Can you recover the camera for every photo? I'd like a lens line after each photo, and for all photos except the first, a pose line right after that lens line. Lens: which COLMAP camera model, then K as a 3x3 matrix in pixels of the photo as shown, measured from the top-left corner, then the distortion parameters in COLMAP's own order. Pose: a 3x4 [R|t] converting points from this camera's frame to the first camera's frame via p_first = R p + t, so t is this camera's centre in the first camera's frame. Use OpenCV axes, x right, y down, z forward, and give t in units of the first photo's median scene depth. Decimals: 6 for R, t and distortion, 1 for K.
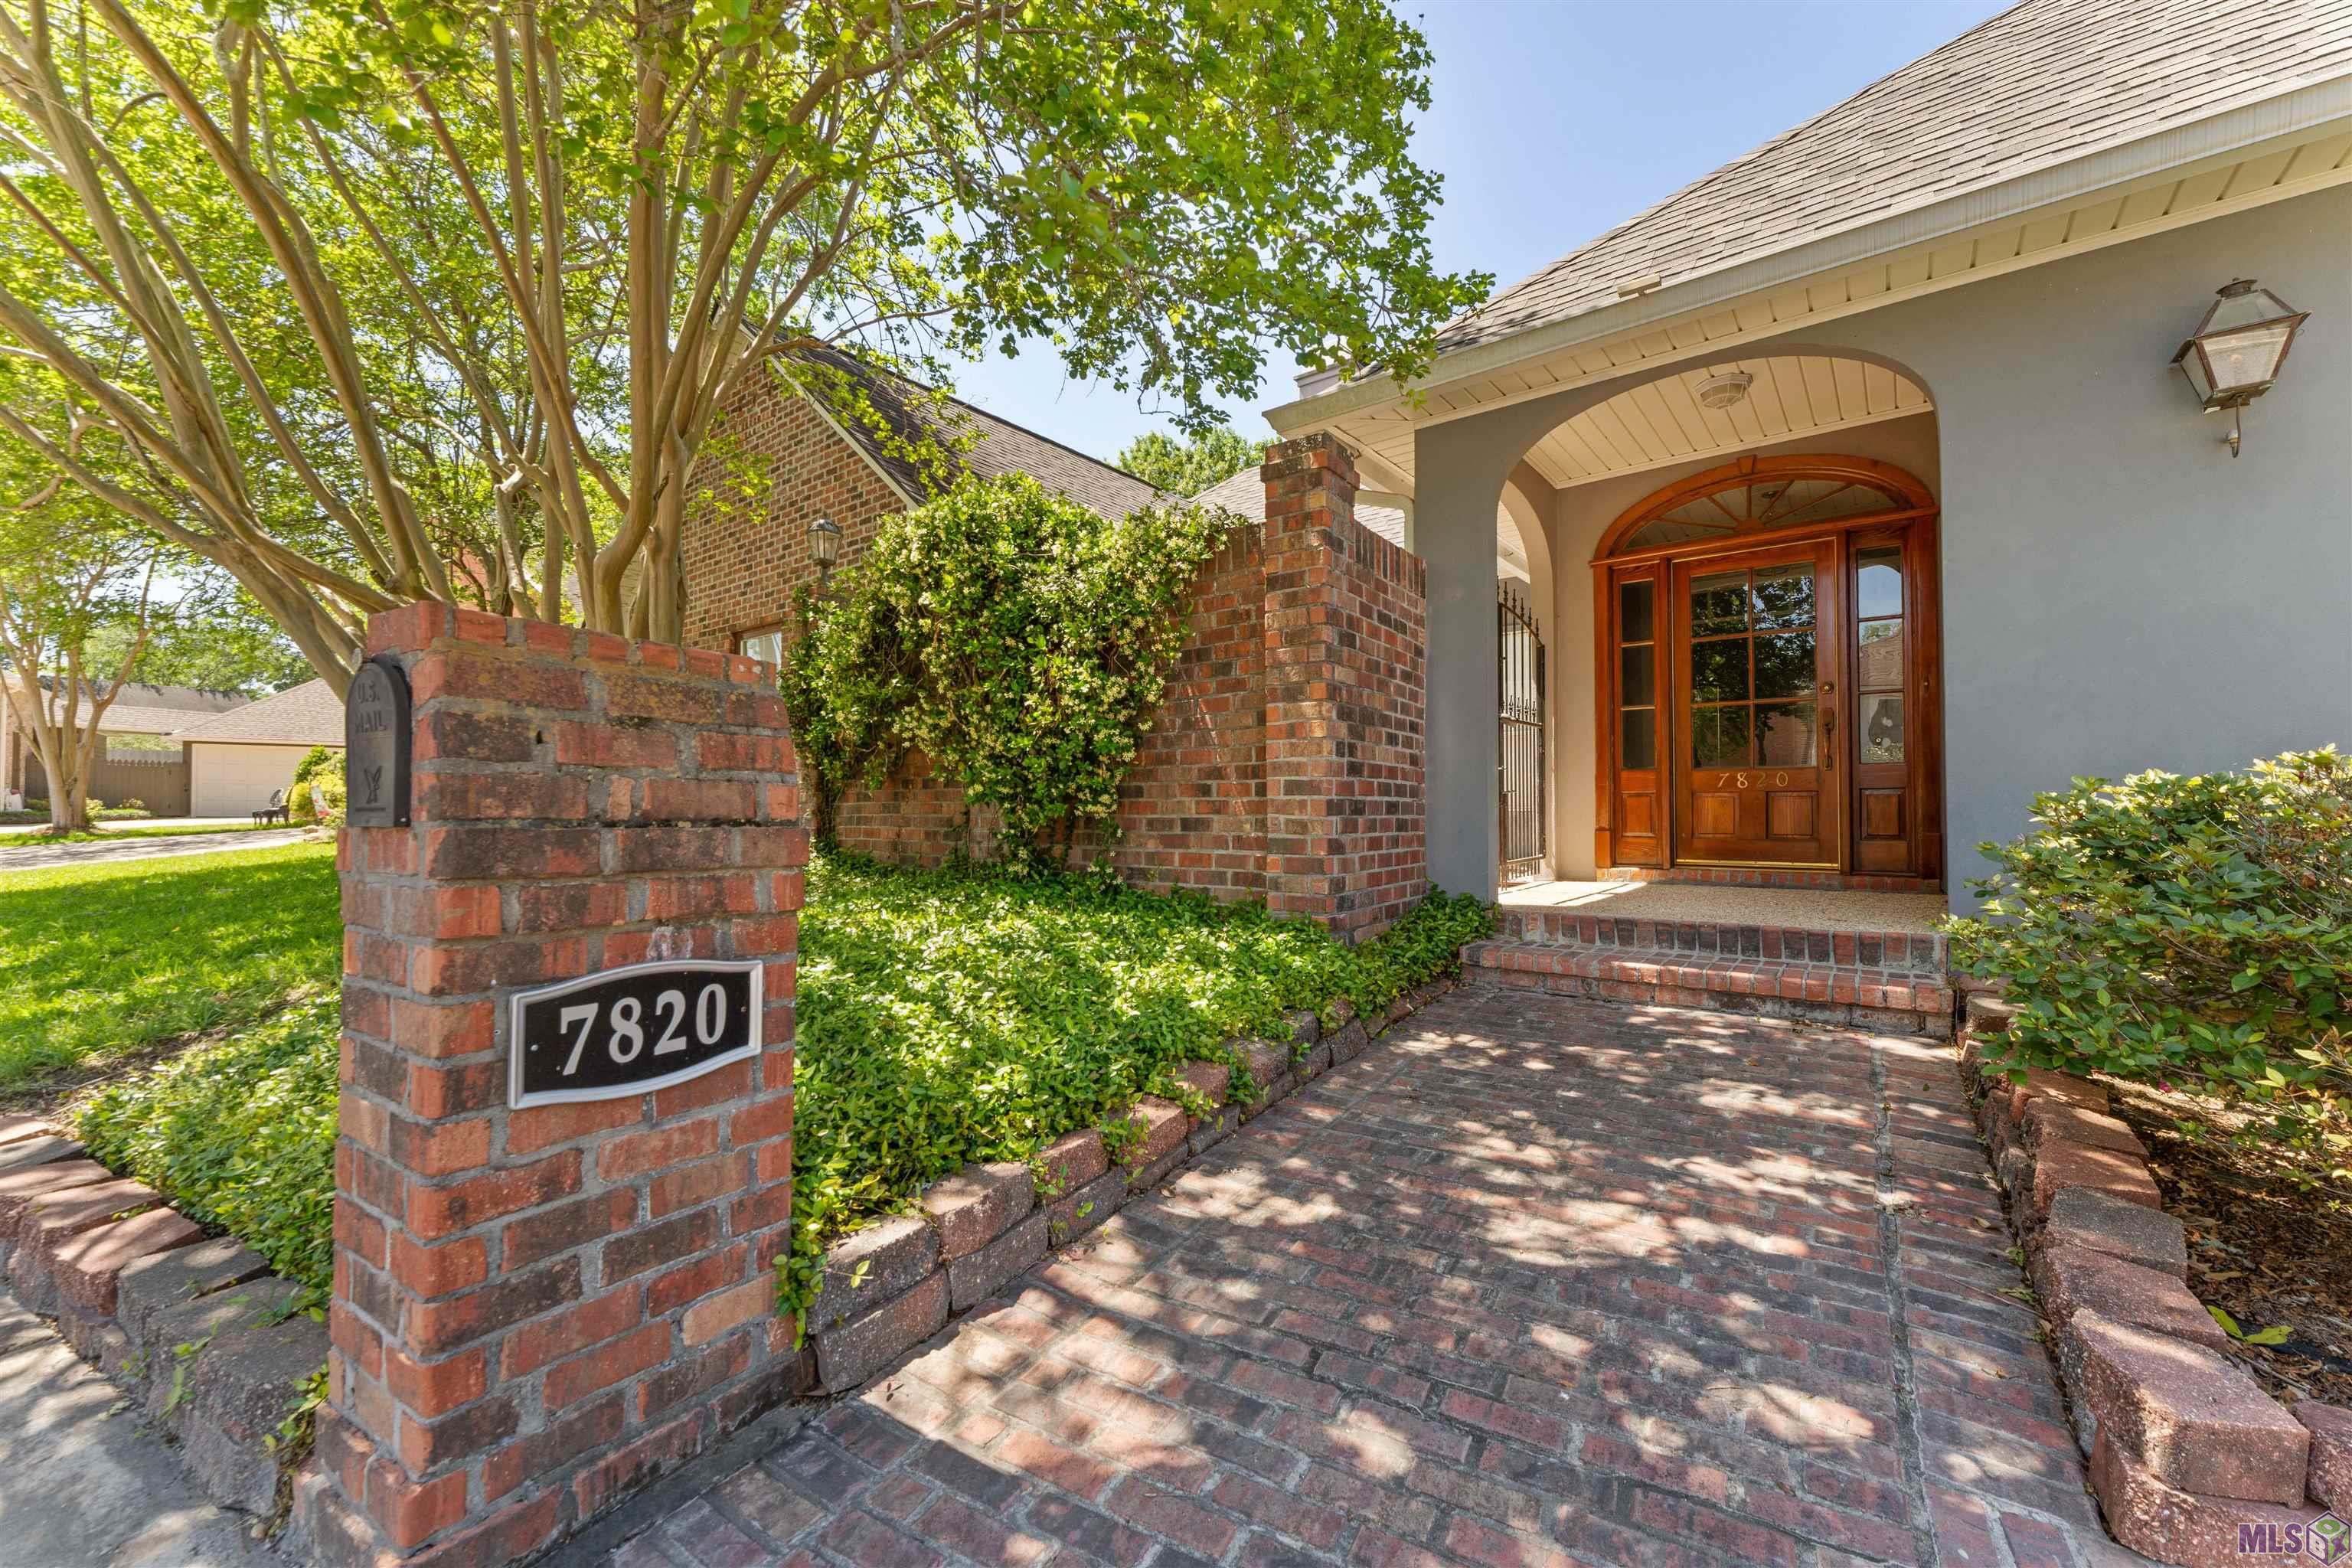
lens RADIAL K [[944.1, 0, 1164.6], [0, 944.1, 792.6], [0, 0, 1]] dist [0.000457, -0.000065]
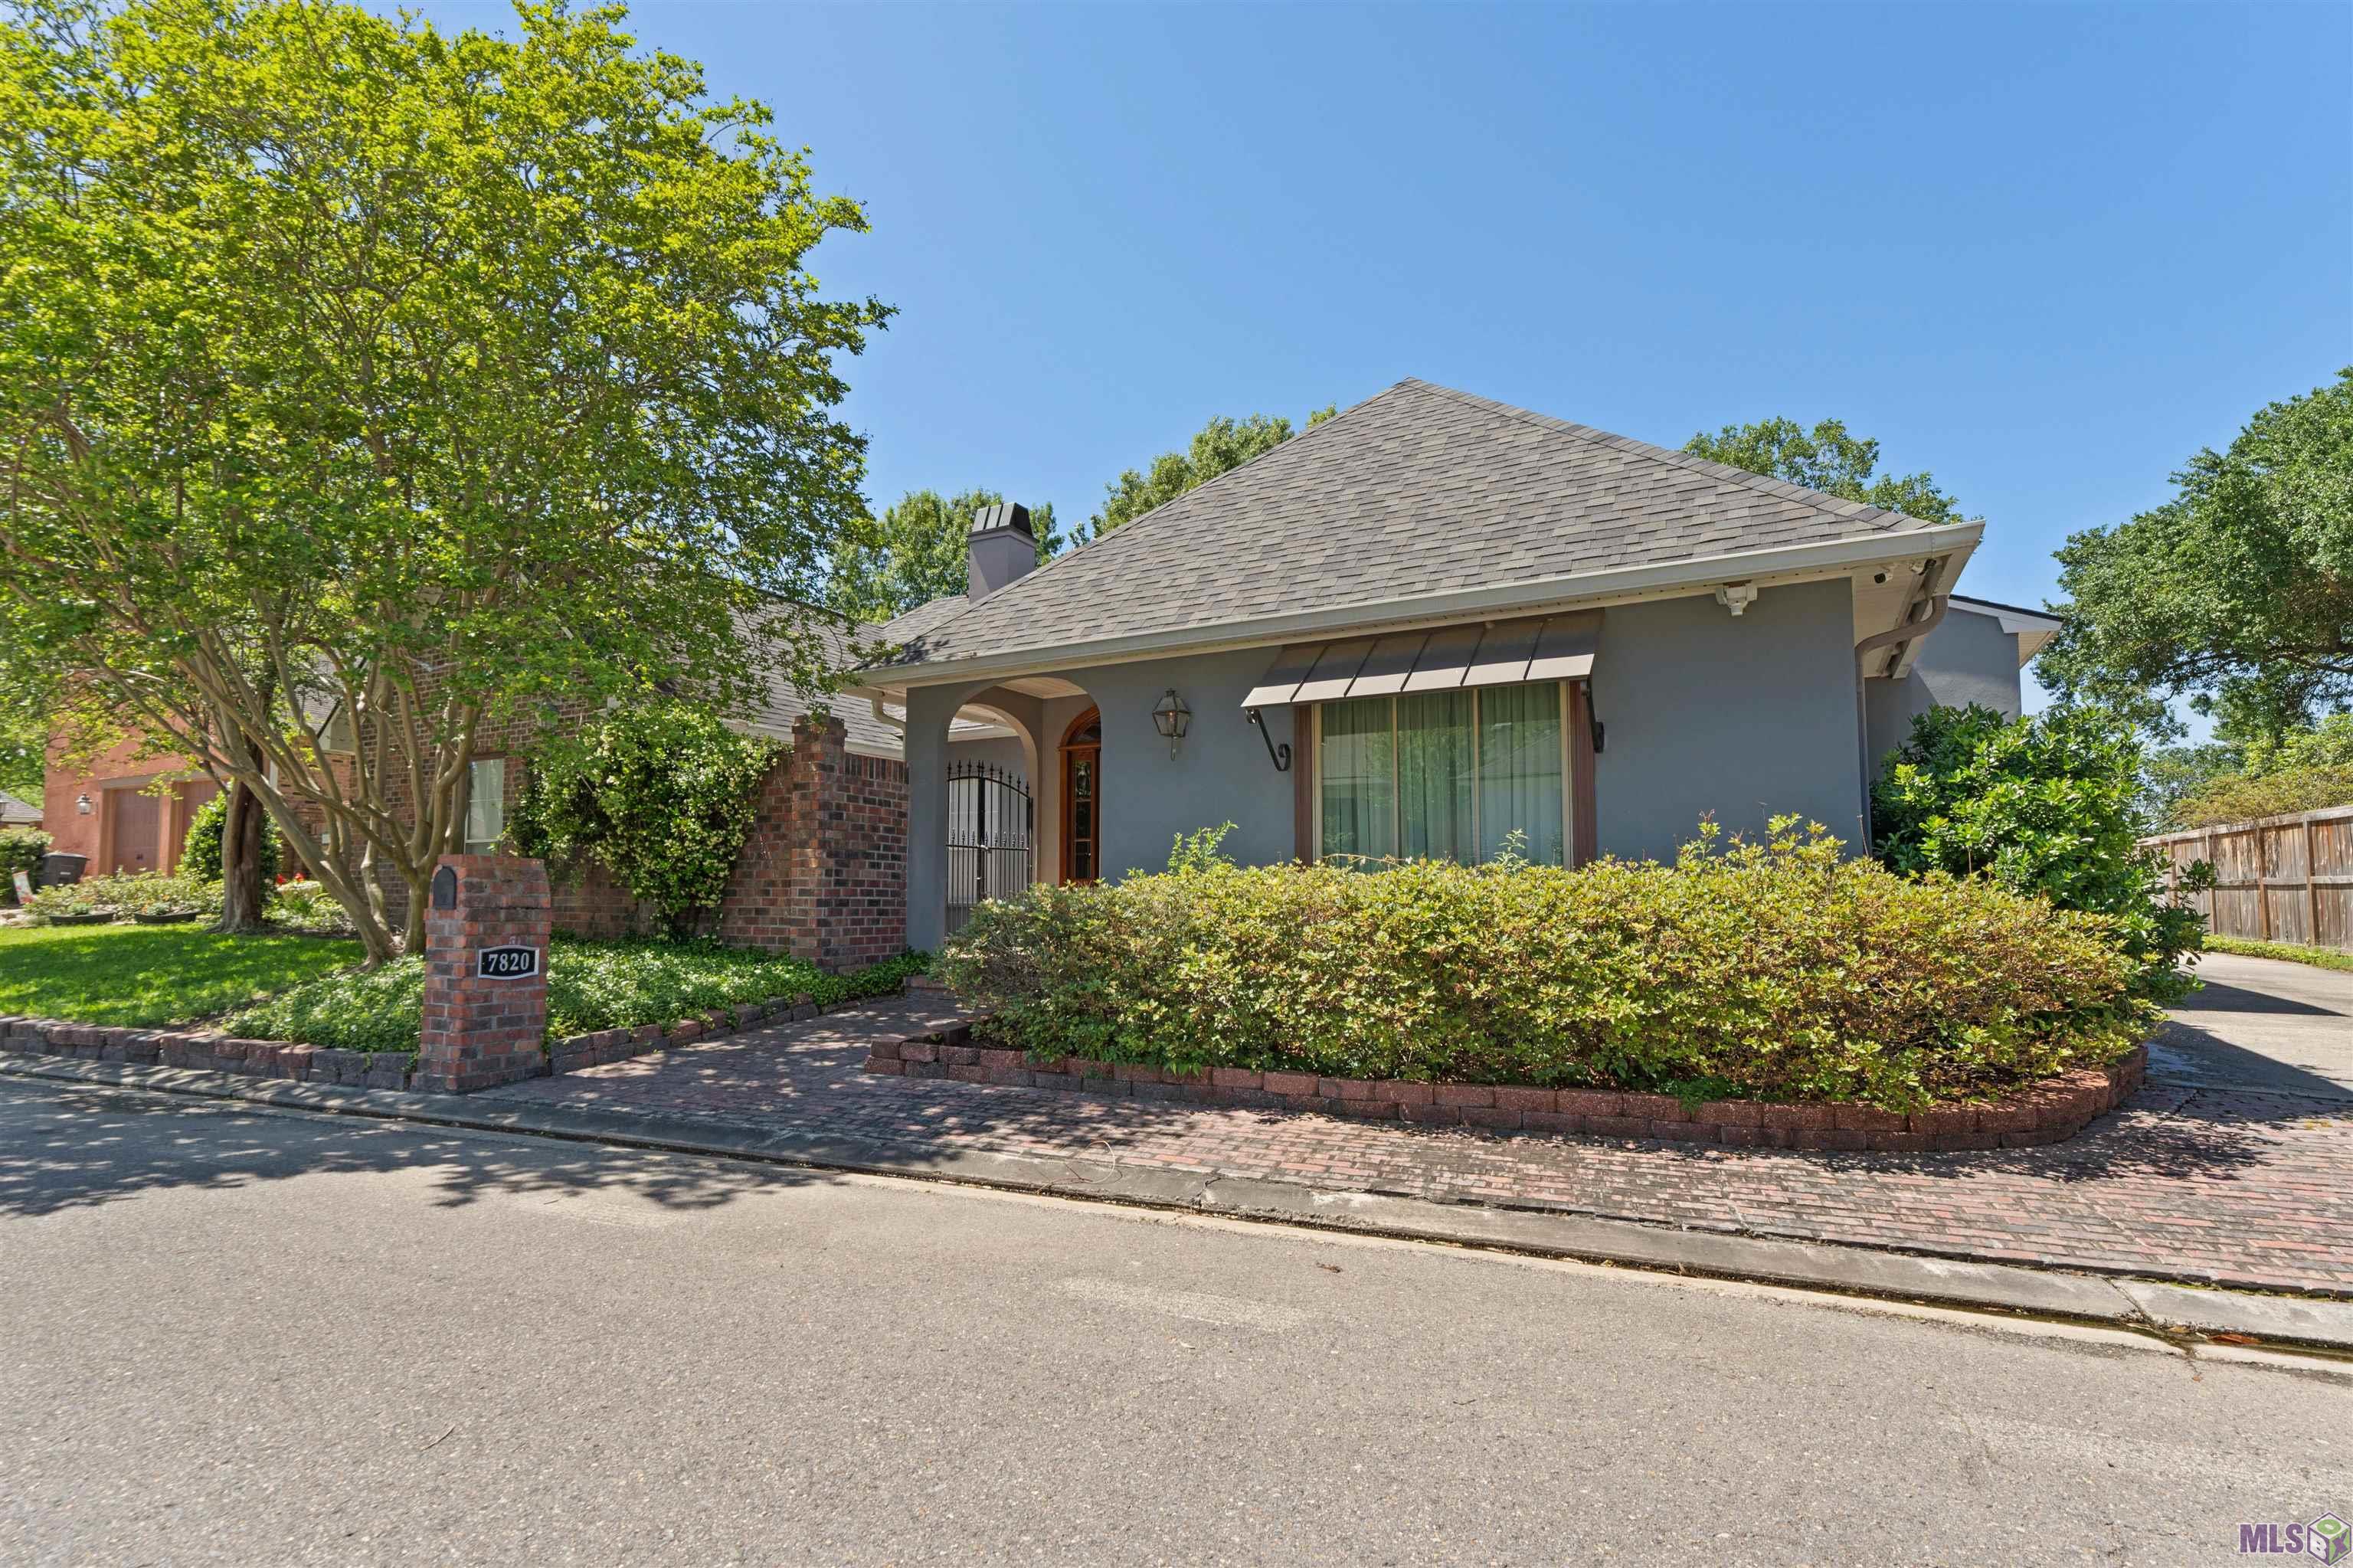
lens RADIAL K [[1244.0, 0, 1173.2], [0, 1244.0, 824.5], [0, 0, 1]] dist [-0.002826, -0.000459]
pose [[0.989470, 0.014689, 0.143992, 0.479553], [-0.008839, 0.999113, -0.041182, -0.042872], [-0.144470, 0.039476, 0.988721, -1.526700]]
